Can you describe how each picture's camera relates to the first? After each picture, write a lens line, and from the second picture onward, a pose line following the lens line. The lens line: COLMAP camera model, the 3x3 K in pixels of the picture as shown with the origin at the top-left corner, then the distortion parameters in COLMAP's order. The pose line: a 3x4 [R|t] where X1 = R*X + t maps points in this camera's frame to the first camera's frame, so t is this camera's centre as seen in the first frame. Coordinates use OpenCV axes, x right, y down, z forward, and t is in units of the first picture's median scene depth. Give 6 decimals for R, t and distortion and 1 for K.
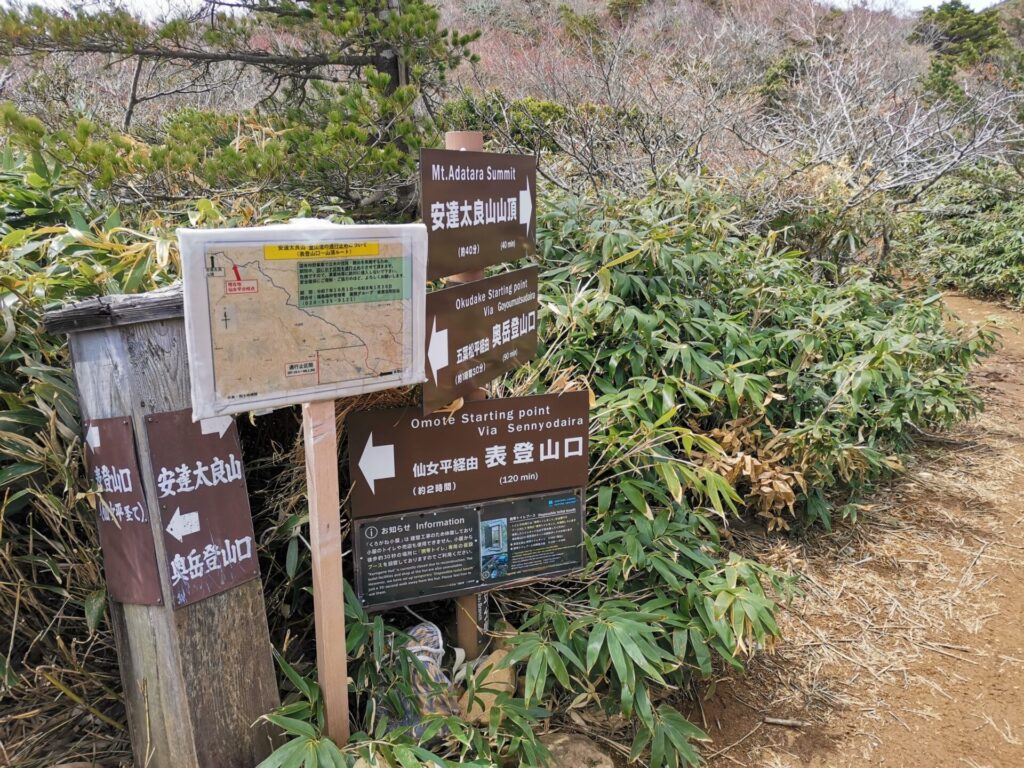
lens RADIAL K [[753.4, 0, 511.2], [0, 753.4, 379.9], [0, 0, 1]] dist [0.029558, -0.040907]
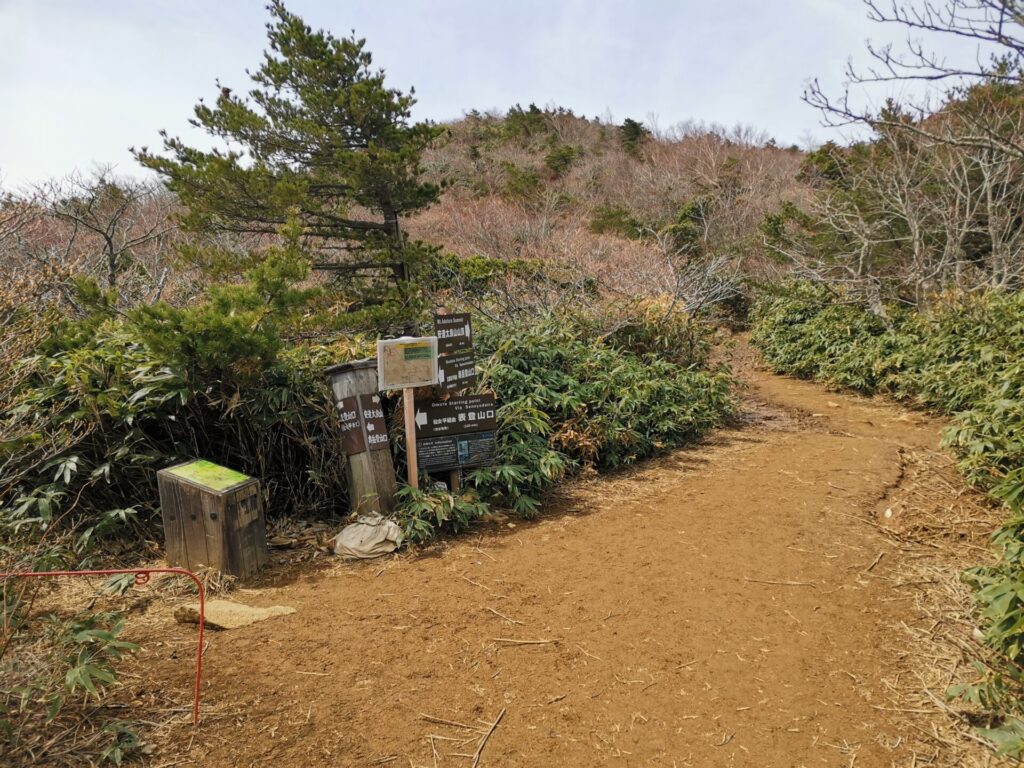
lens RADIAL K [[753.4, 0, 512.2], [0, 753.4, 384.6], [0, 0, 1]] dist [0.029558, -0.040907]
pose [[0.996807, -0.061142, 0.051357, 0.005134], [0.068571, 0.985017, -0.158241, 0.076176], [-0.040912, 0.161258, 0.986064, -0.312205]]
